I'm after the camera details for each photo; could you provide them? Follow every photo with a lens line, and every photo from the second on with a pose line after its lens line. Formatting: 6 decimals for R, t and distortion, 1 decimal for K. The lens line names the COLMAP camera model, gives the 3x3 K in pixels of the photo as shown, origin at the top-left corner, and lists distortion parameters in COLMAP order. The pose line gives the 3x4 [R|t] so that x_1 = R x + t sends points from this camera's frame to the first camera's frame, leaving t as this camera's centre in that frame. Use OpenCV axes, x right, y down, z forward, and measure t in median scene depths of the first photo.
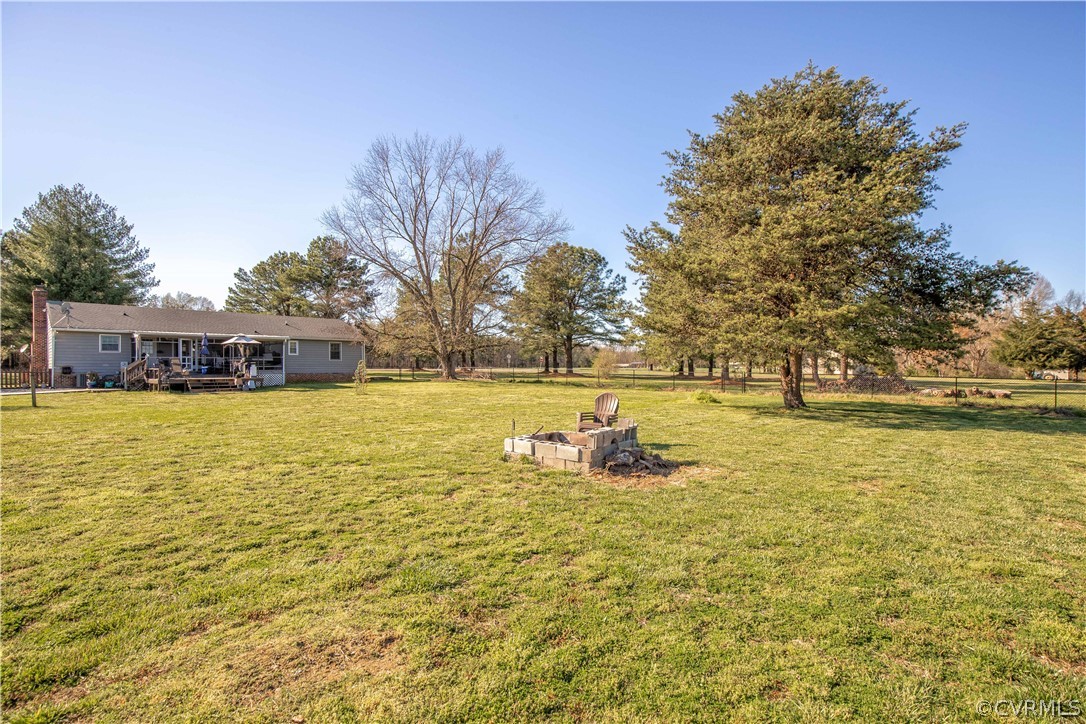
lens RADIAL K [[521.6, 0, 543.0], [0, 521.6, 362.0], [0, 0, 1]] dist [-0.002339, -0.000614]
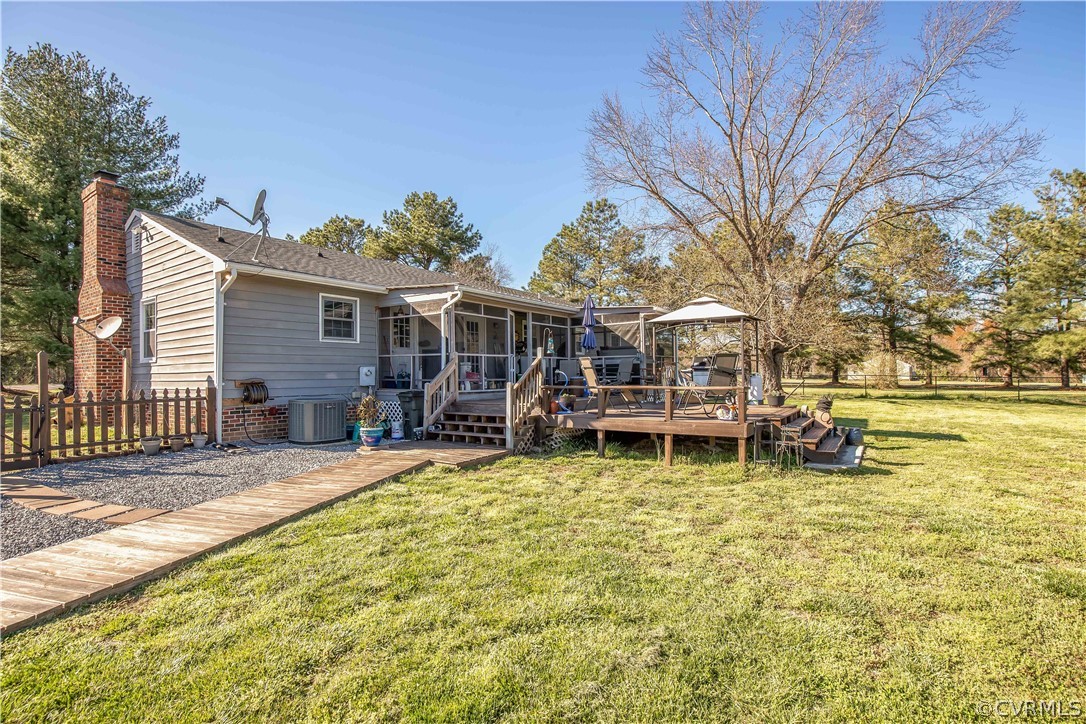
lens RADIAL K [[510.1, 0, 543.0], [0, 510.1, 362.0], [0, 0, 1]] dist [0.002370, 0.000598]
pose [[0.990952, -0.004493, 0.134144, -0.703344], [0.006860, 0.999829, -0.017188, 0.003409], [-0.134044, 0.017953, 0.990813, 0.587172]]
